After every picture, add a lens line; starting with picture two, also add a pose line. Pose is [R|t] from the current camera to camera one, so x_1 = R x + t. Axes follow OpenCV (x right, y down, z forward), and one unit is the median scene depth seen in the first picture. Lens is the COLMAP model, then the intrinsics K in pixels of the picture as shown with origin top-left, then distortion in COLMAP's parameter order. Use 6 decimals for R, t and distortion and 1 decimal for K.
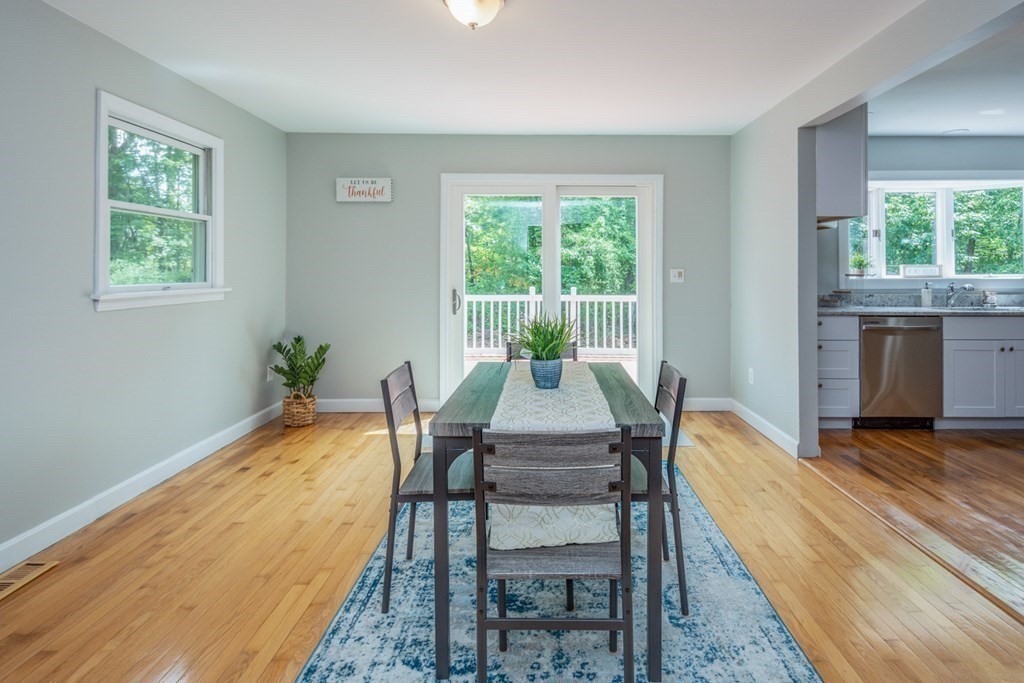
lens RADIAL K [[530.0, 0, 469.2], [0, 530.0, 271.3], [0, 0, 1]] dist [0.017407, -0.007713]
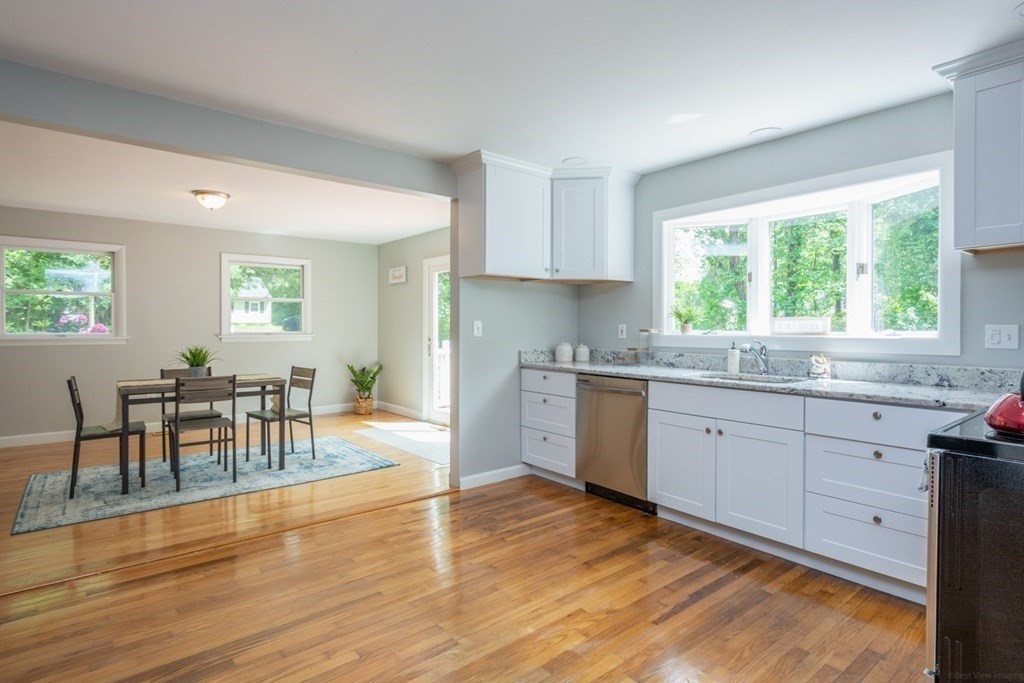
lens RADIAL K [[530.0, 0, 510.6], [0, 530.0, 329.1], [0, 0, 1]] dist [0.017407, -0.007713]
pose [[0.616362, 0.004008, -0.787453, 1.257918], [0.000767, 0.999984, 0.005691, 0.000177], [0.787463, -0.004112, 0.616348, 0.291236]]
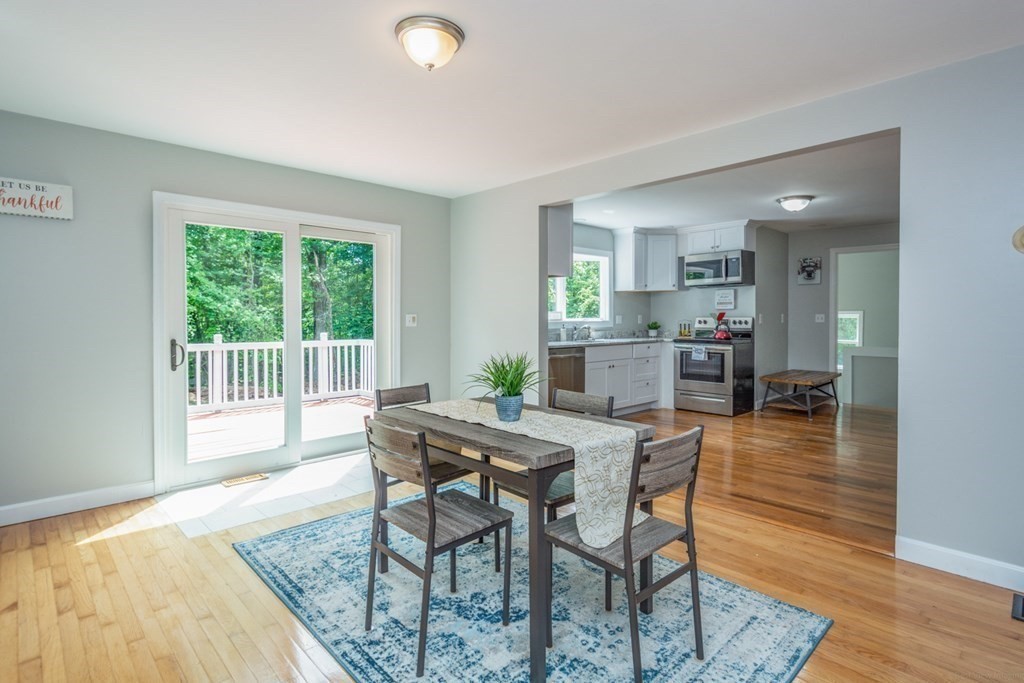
lens RADIAL K [[530.0, 0, 524.7], [0, 530.0, 324.6], [0, 0, 1]] dist [0.017407, -0.007713]
pose [[0.723072, -0.012418, 0.690661, -0.210373], [0.000907, 0.999855, 0.017028, -0.001545], [-0.690772, -0.011686, 0.722978, 0.058633]]
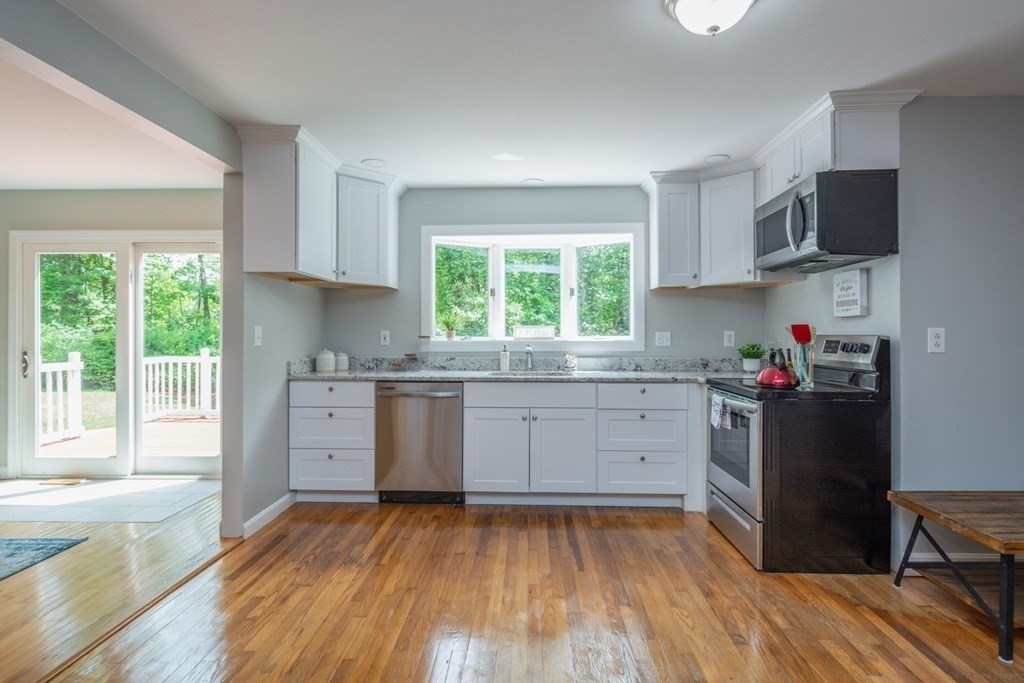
lens RADIAL K [[530.0, 0, 511.8], [0, 530.0, 332.6], [0, 0, 1]] dist [0.017407, -0.007713]
pose [[0.998761, -0.000774, -0.049754, 0.909967], [0.000825, 0.999999, 0.001007, -0.000824], [0.049753, -0.001047, 0.998761, 0.085975]]
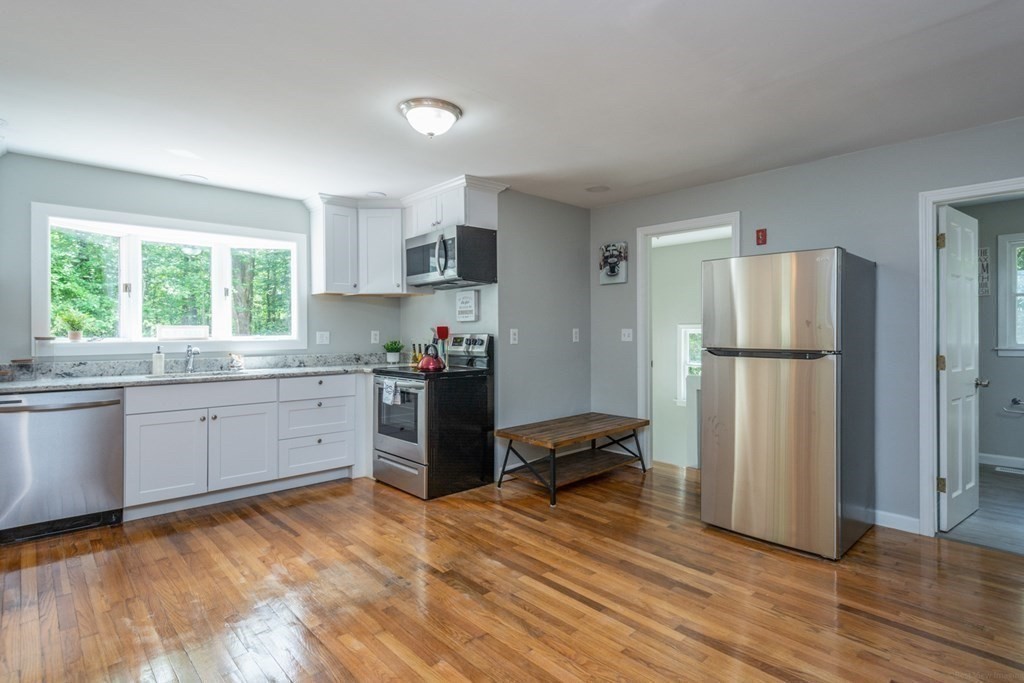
lens RADIAL K [[530.0, 0, 522.0], [0, 530.0, 328.6], [0, 0, 1]] dist [0.017407, -0.007713]
pose [[0.739259, 0.000851, 0.673420, 0.702027], [0.002871, 0.999986, -0.004414, -0.001445], [-0.673415, 0.005197, 0.739247, -0.032099]]
